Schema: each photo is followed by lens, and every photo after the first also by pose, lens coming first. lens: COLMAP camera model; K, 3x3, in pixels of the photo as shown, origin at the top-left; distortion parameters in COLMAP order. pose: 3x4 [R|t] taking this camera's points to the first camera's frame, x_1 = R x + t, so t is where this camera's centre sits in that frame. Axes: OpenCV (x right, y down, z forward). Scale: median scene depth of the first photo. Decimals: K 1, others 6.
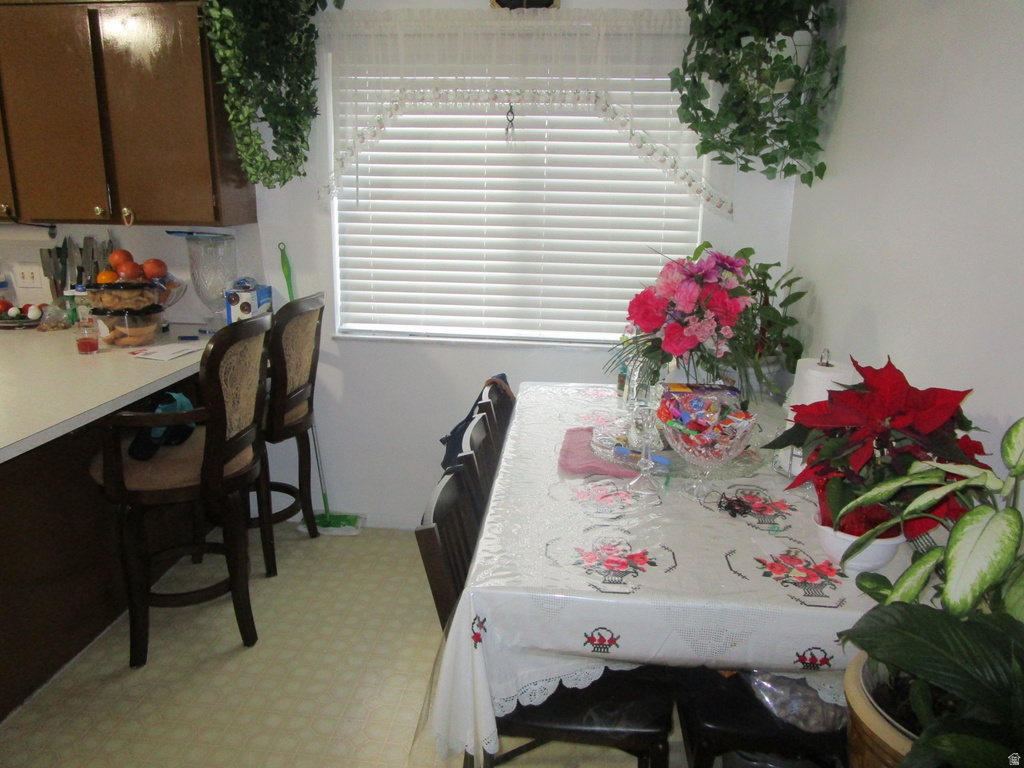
lens RADIAL K [[730.7, 0, 496.1], [0, 730.7, 384.3], [0, 0, 1]] dist [-0.043583, 0.039428]
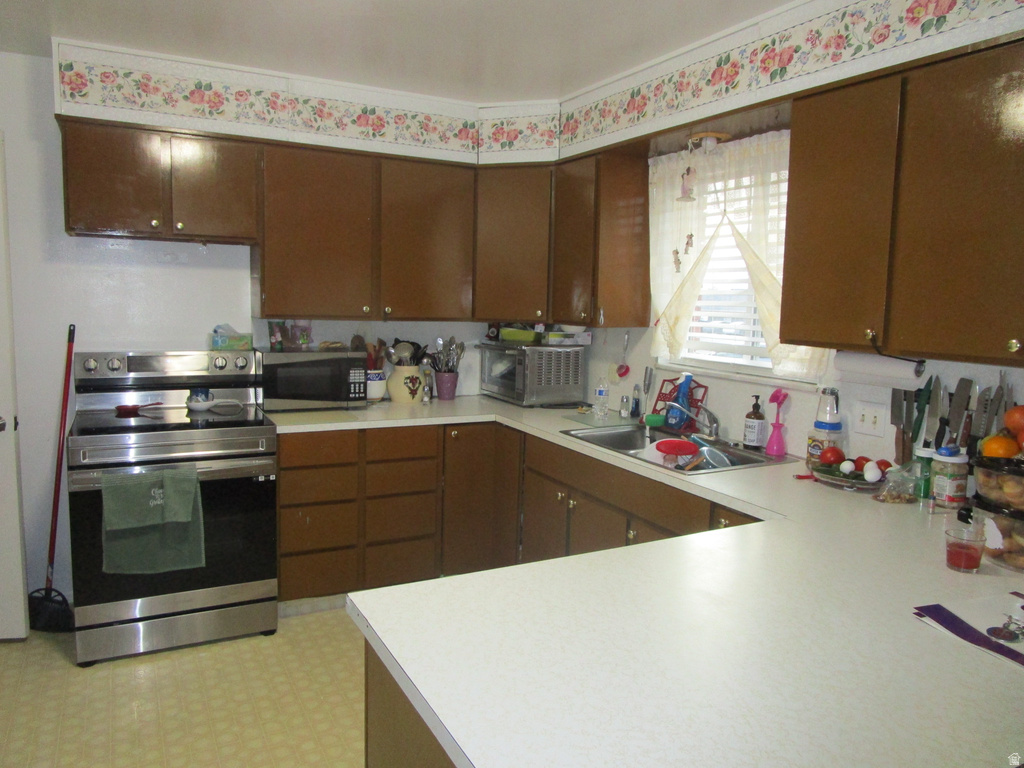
lens RADIAL K [[730.7, 0, 496.1], [0, 730.7, 384.3], [0, 0, 1]] dist [-0.043583, 0.039428]
pose [[0.545646, 0.103229, -0.831633, -0.233374], [-0.240931, 0.969810, -0.037698, -0.063498], [0.802635, 0.220936, 0.554044, 0.249579]]
